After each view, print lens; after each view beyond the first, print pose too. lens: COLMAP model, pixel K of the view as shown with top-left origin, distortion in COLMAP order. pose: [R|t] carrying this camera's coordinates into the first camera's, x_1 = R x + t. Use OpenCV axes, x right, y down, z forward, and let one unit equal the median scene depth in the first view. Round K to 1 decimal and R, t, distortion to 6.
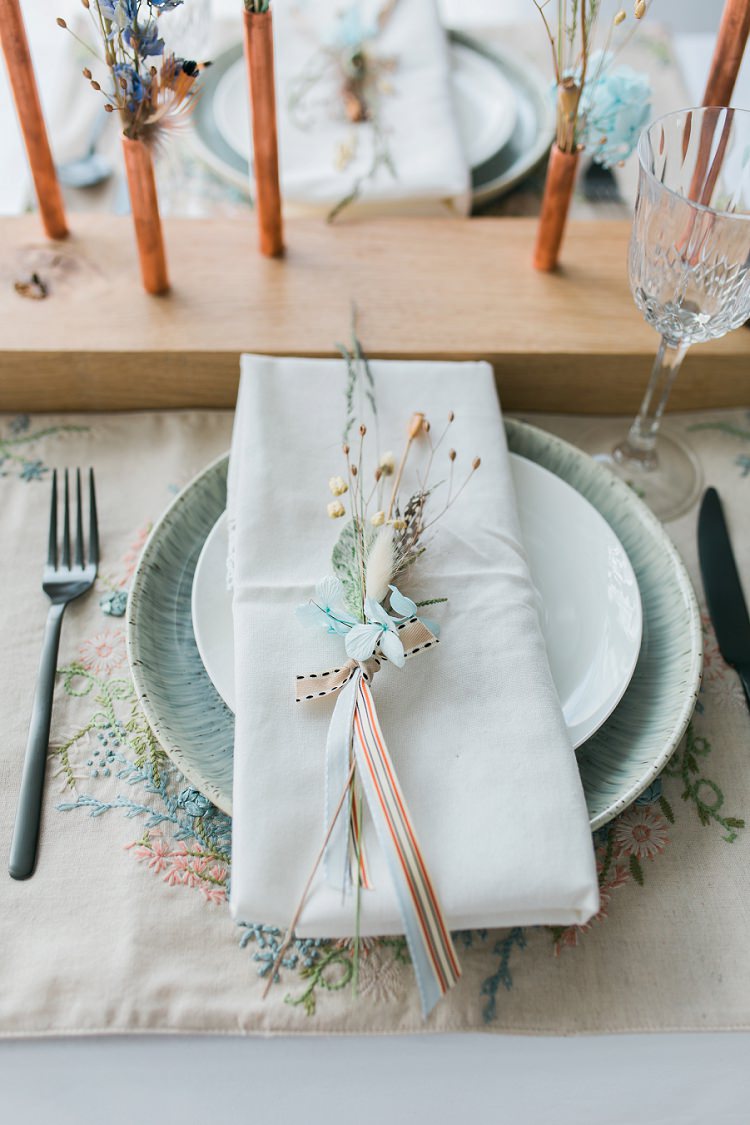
lens RADIAL K [[1127.8, 0, 375.0], [0, 1127.8, 562.5], [0, 0, 1]] dist [-0.003831, 0.015053]
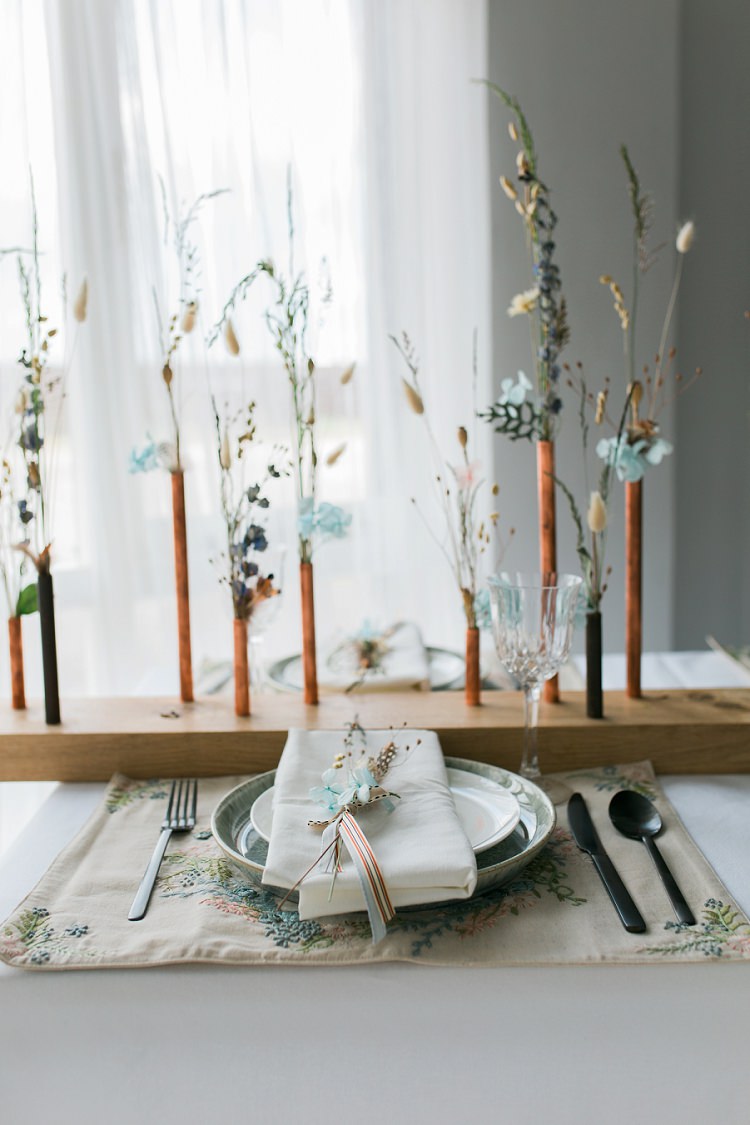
lens RADIAL K [[1127.8, 0, 375.0], [0, 1127.8, 562.5], [0, 0, 1]] dist [-0.003831, 0.015053]
pose [[0.997875, -0.041718, -0.050044, 0.127181], [-0.003967, 0.727782, -0.685798, 0.951411], [0.065031, 0.684539, 0.726070, -0.482625]]
